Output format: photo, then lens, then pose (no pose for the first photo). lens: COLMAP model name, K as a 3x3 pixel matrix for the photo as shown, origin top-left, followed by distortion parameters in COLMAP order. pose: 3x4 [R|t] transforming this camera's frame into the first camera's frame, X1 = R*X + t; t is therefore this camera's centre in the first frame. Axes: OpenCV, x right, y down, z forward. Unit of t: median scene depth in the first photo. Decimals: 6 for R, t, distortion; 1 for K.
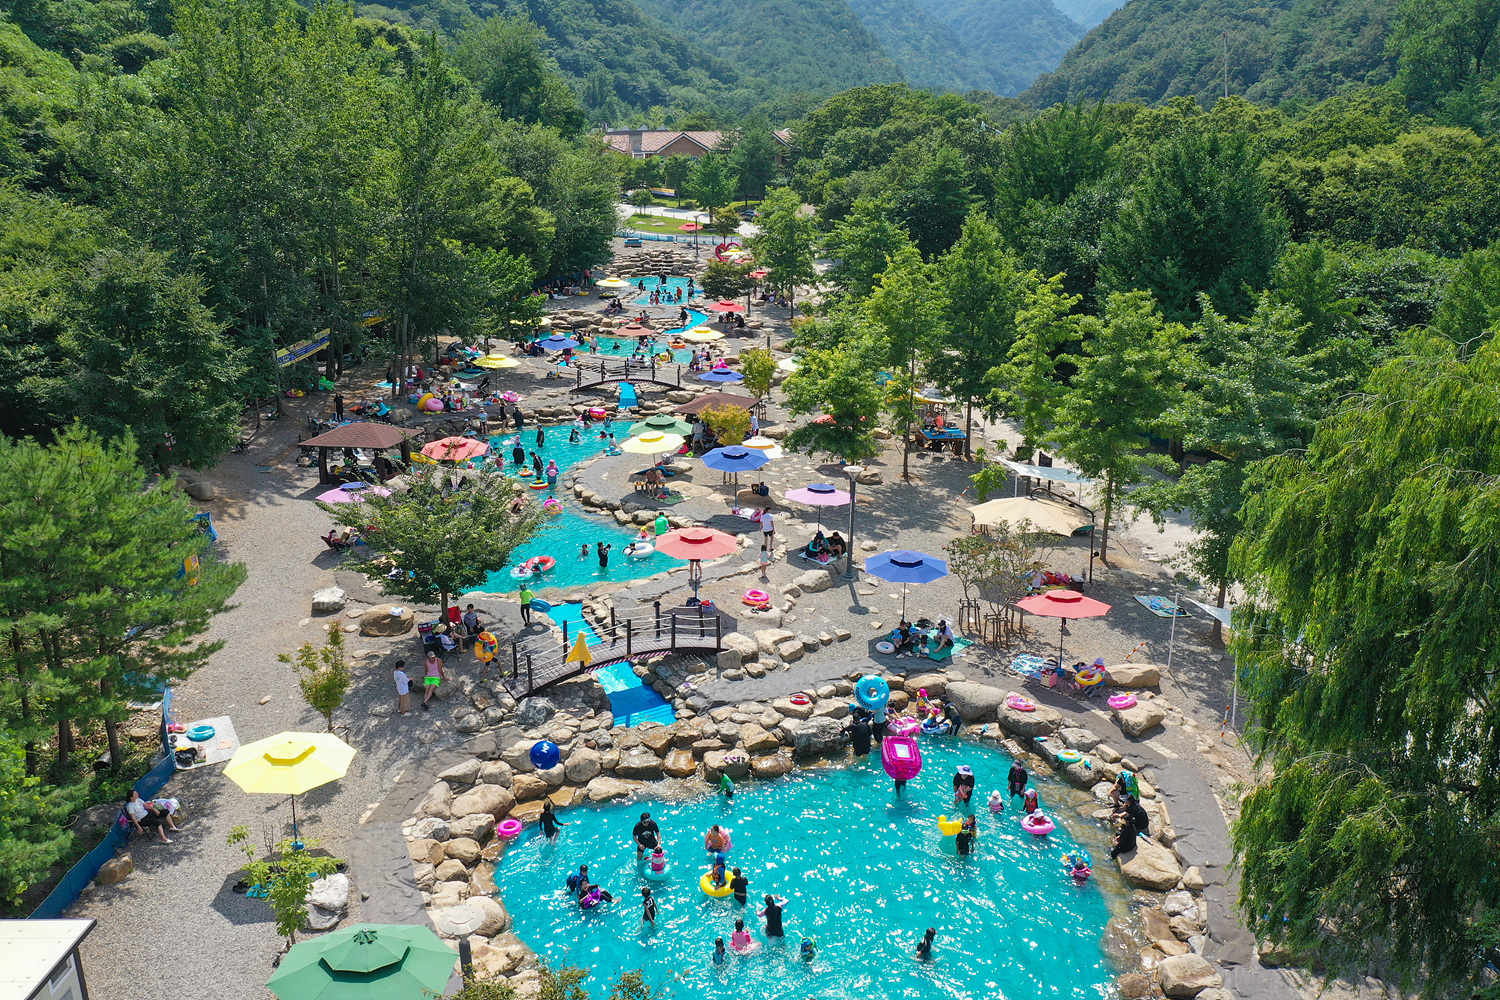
lens RADIAL K [[1184.2, 0, 750.0], [0, 1184.2, 500.0], [0, 0, 1]] dist [-0.004959, -0.005641]
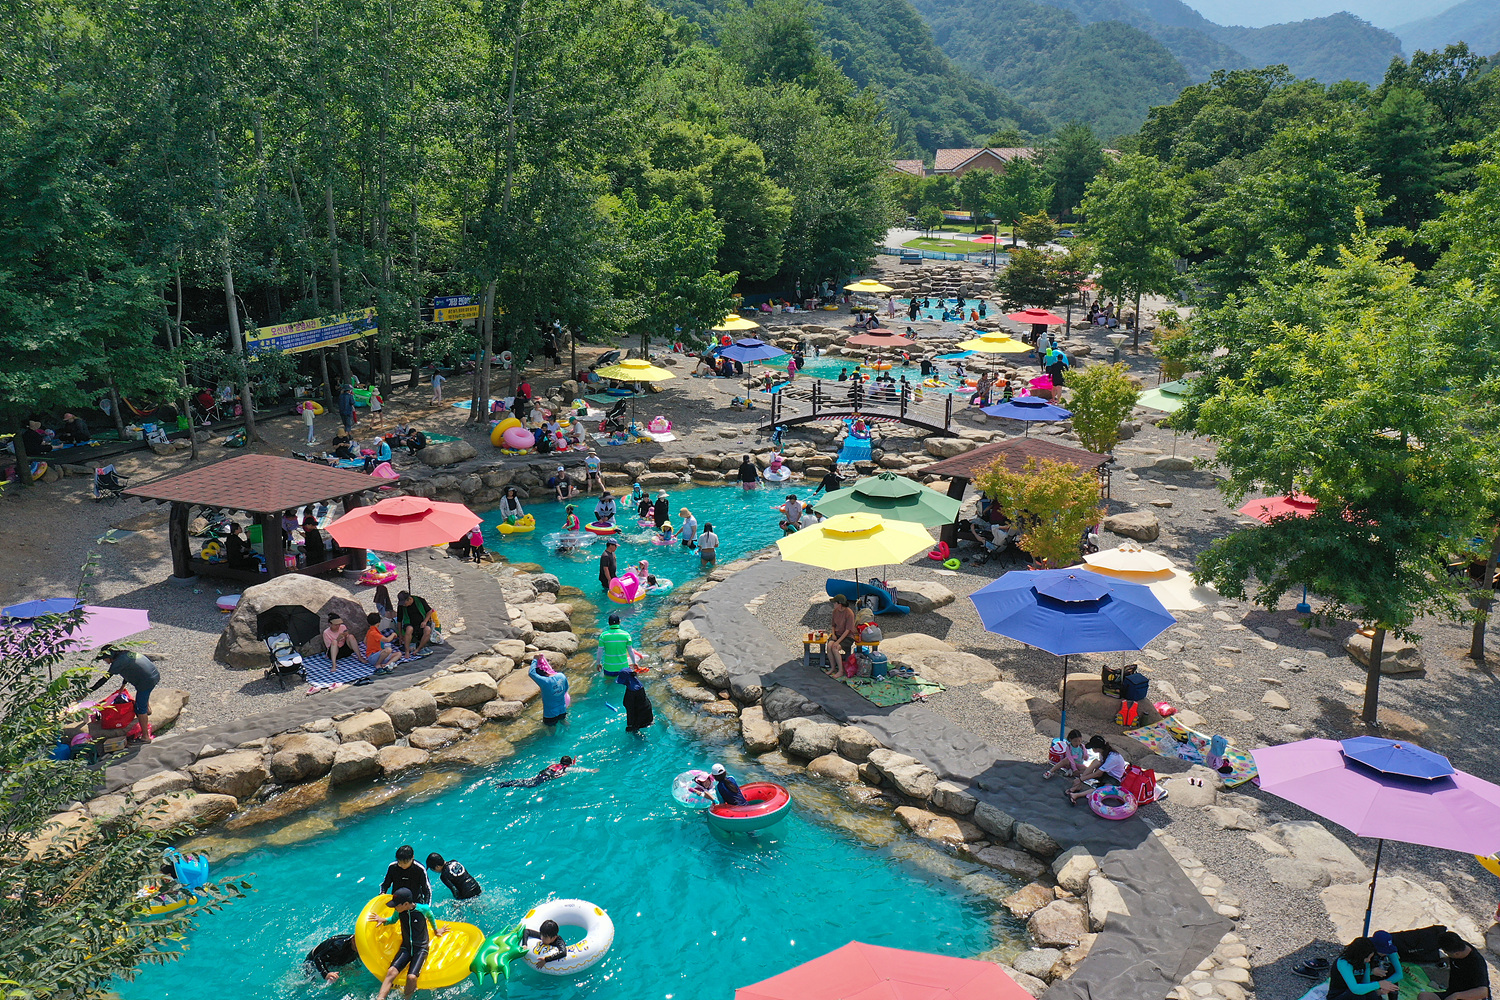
lens RADIAL K [[1184.2, 0, 750.0], [0, 1184.2, 500.0], [0, 0, 1]] dist [-0.004959, -0.005641]
pose [[0.969954, 0.060486, -0.235650, -0.022528], [-0.073394, 0.996224, -0.046387, -0.041327], [0.231955, 0.062288, 0.970730, 0.603717]]
